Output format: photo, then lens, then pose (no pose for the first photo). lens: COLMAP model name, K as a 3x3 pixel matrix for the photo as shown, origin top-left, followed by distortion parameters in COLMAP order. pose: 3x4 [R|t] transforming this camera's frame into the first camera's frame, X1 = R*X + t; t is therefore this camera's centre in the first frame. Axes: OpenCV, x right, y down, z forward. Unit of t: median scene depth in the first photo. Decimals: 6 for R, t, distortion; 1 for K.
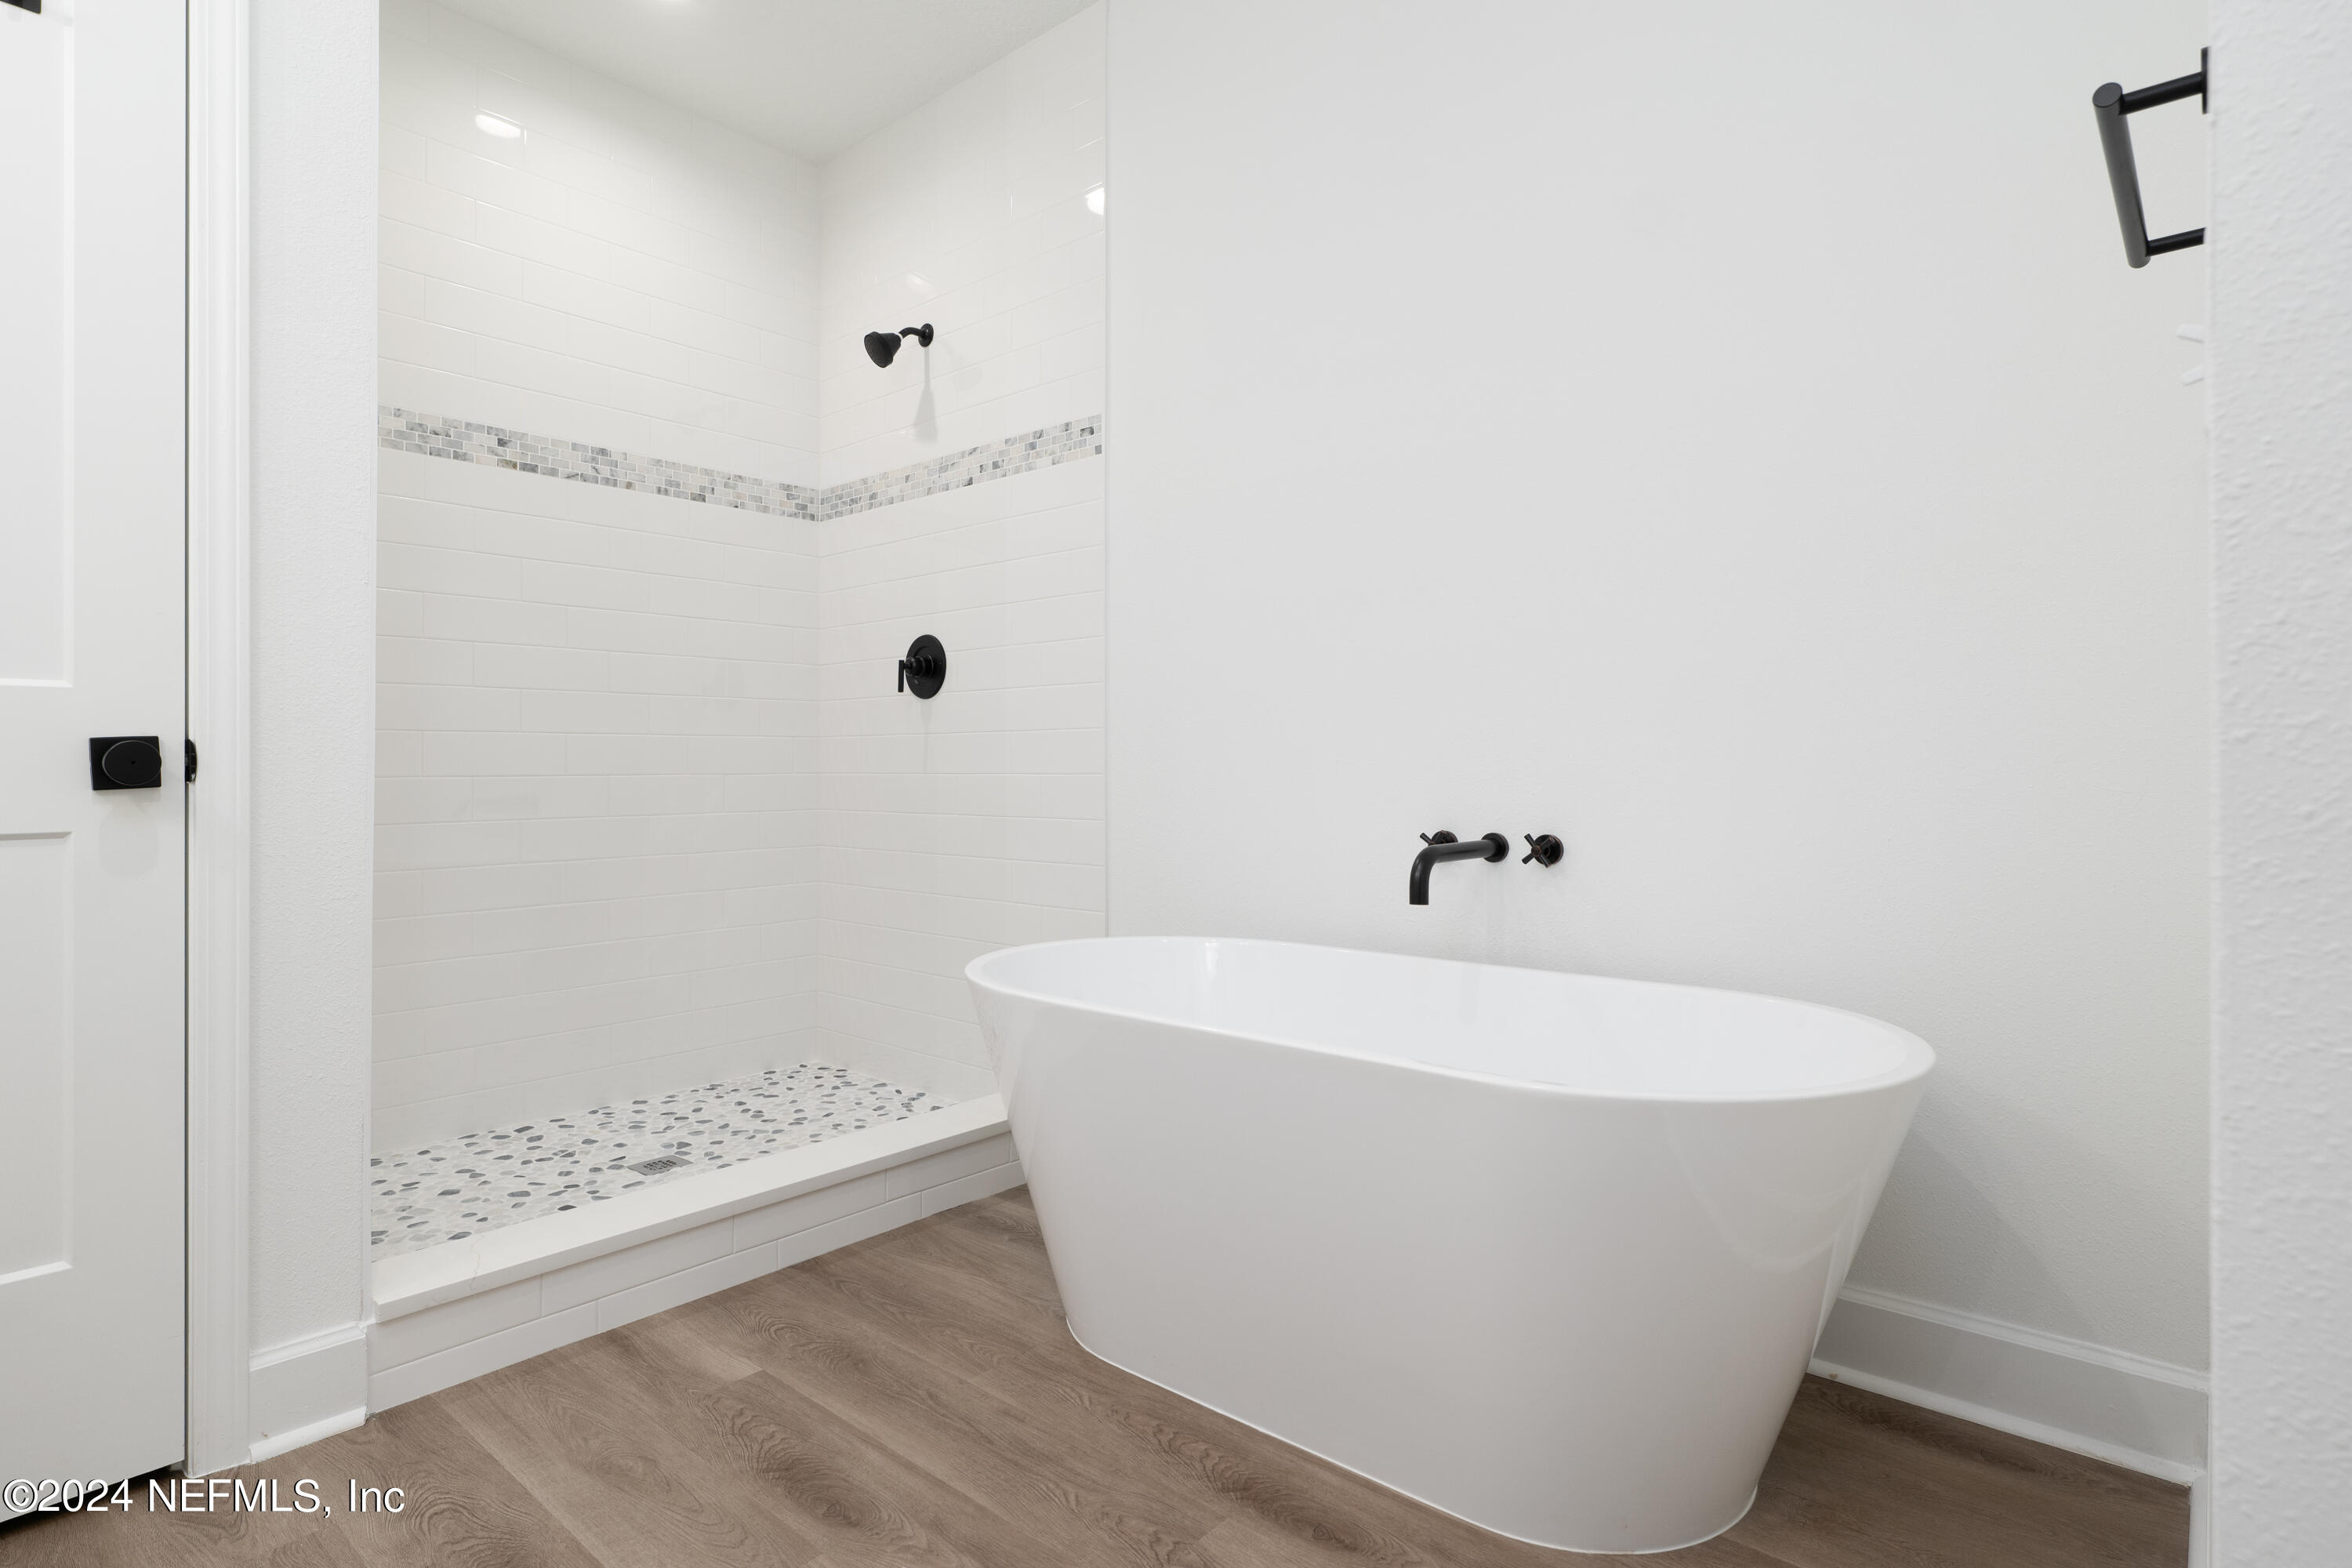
lens RADIAL K [[1199.9, 0, 1171.4], [0, 1199.9, 753.4], [0, 0, 1]] dist [-0.001956, -0.000611]
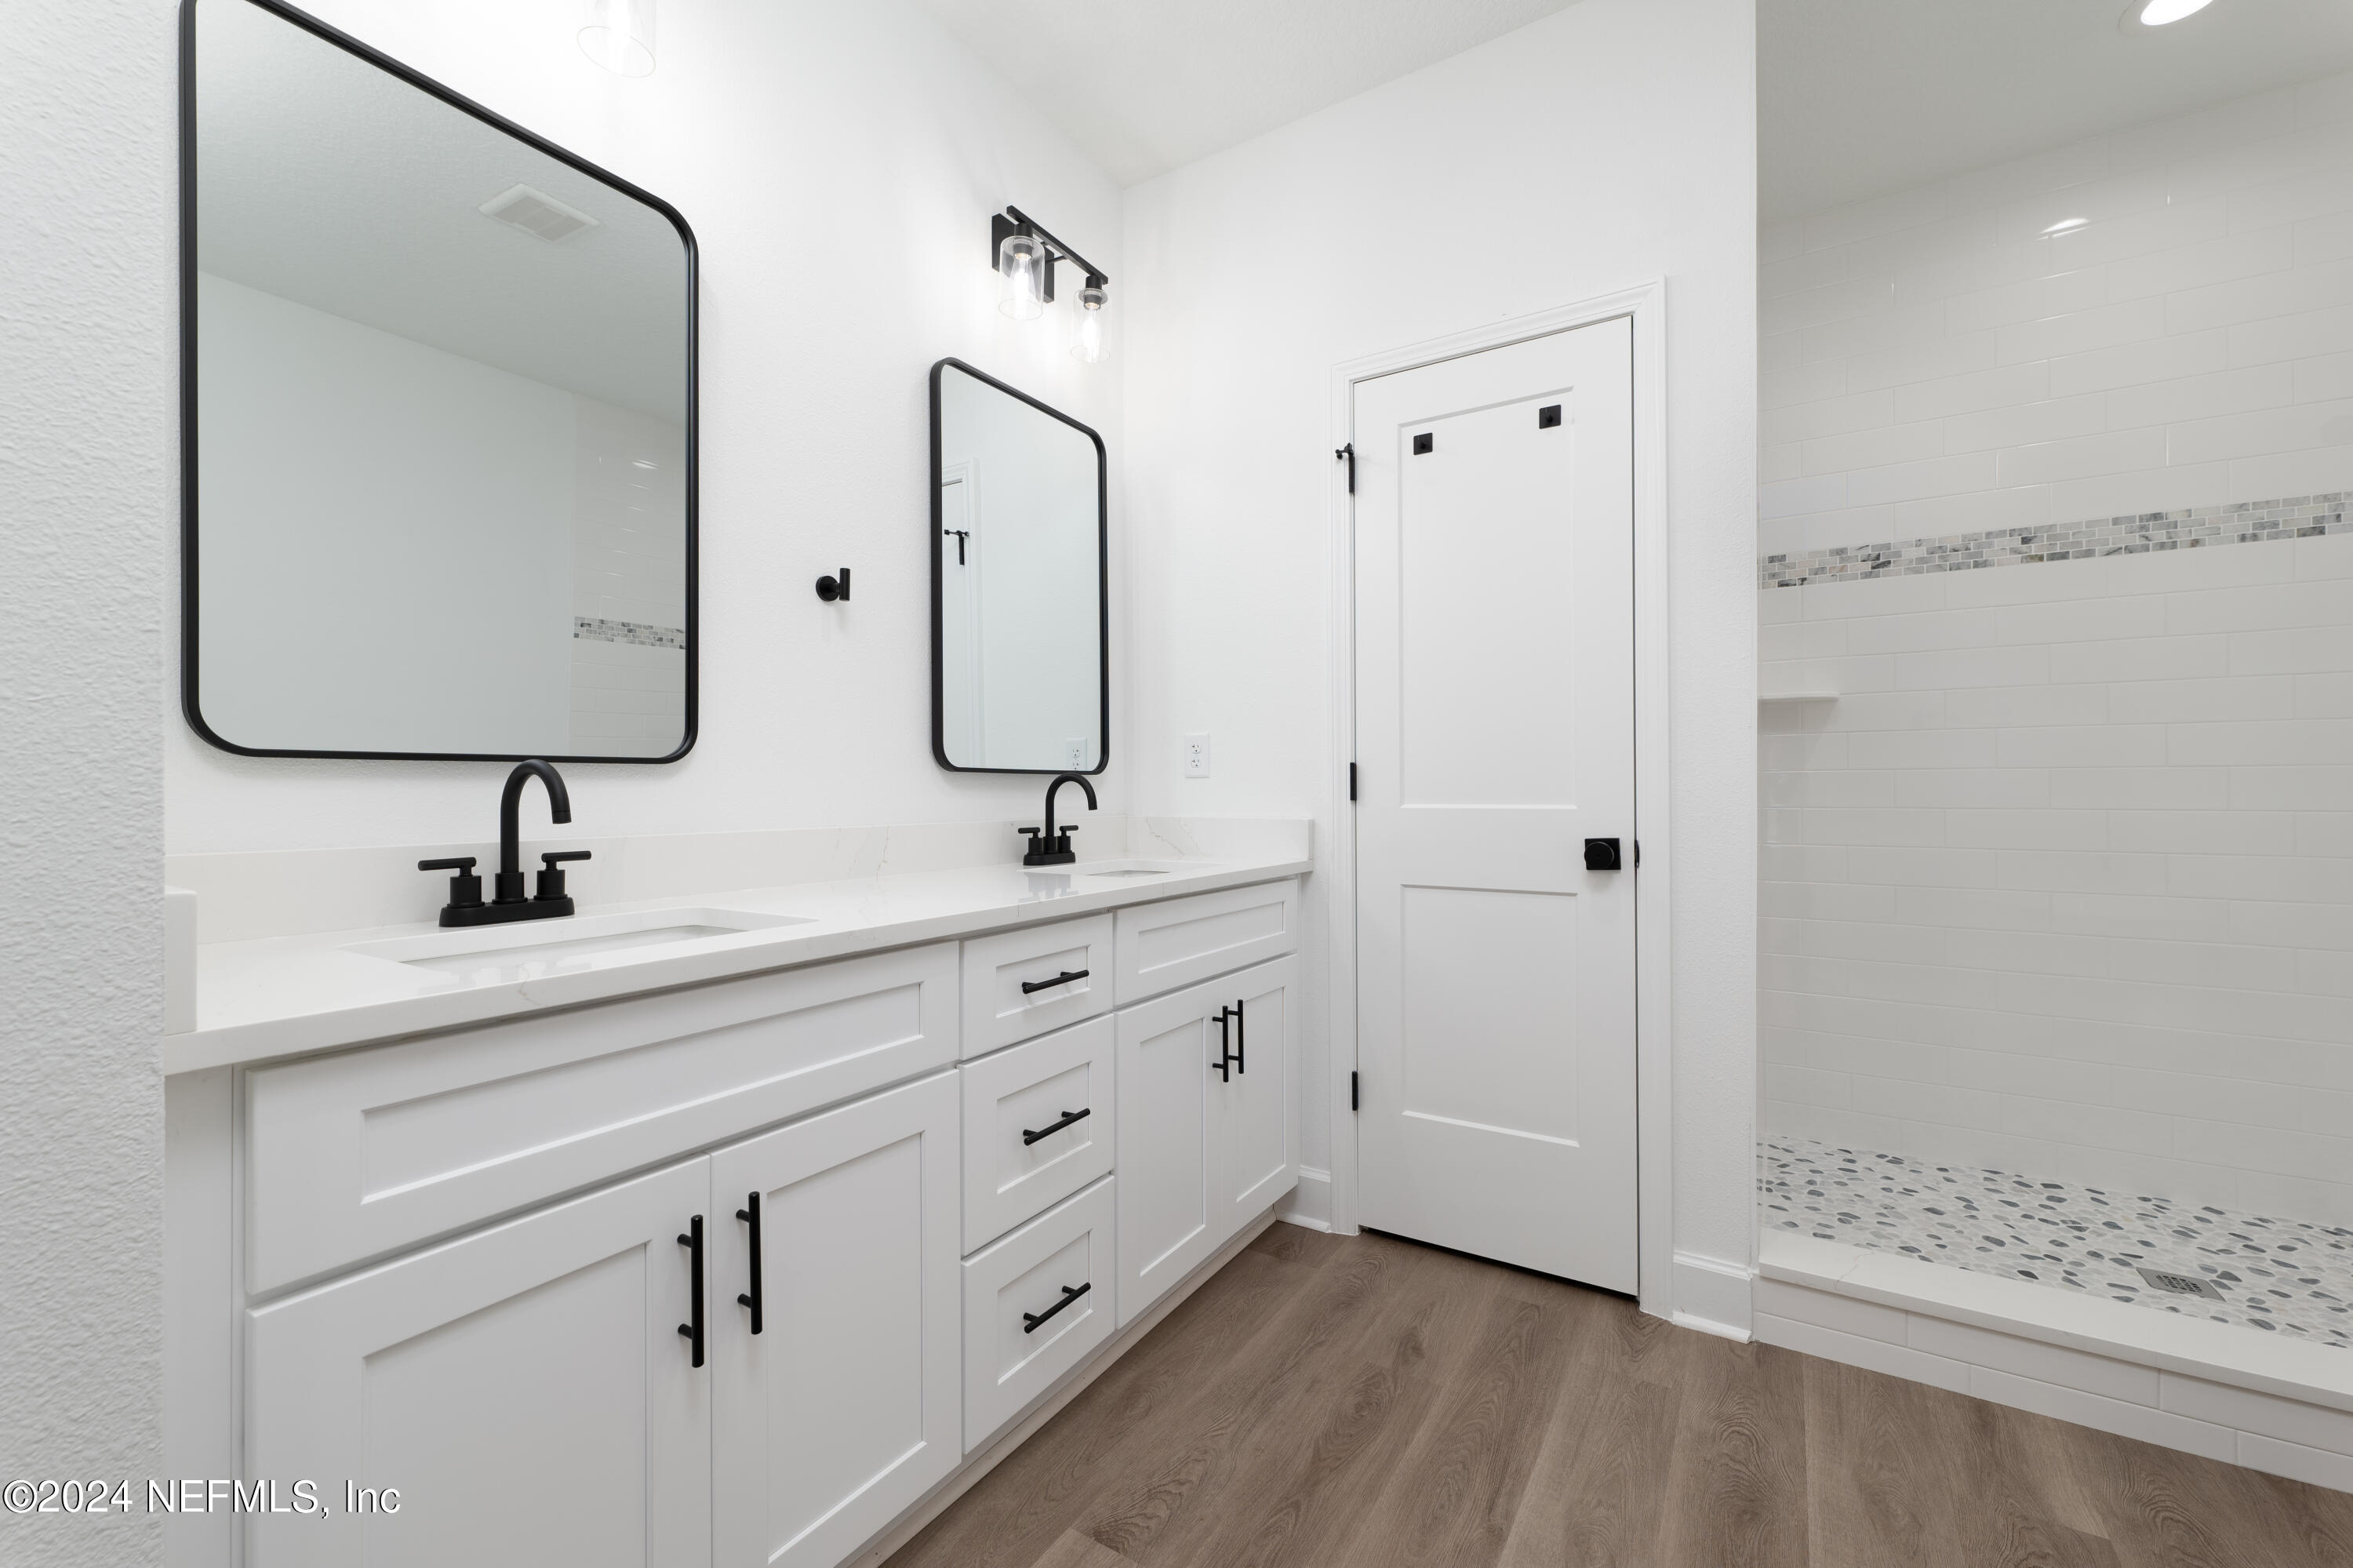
lens RADIAL K [[958.4, 0, 1173.9], [0, 958.4, 782.5], [0, 0, 1]] dist [0.001908, -0.000455]
pose [[0.153168, -0.001913, -0.988198, 0.195527], [0.010573, 0.999944, -0.000297, -0.055055], [0.988144, -0.010403, 0.153180, 0.121205]]
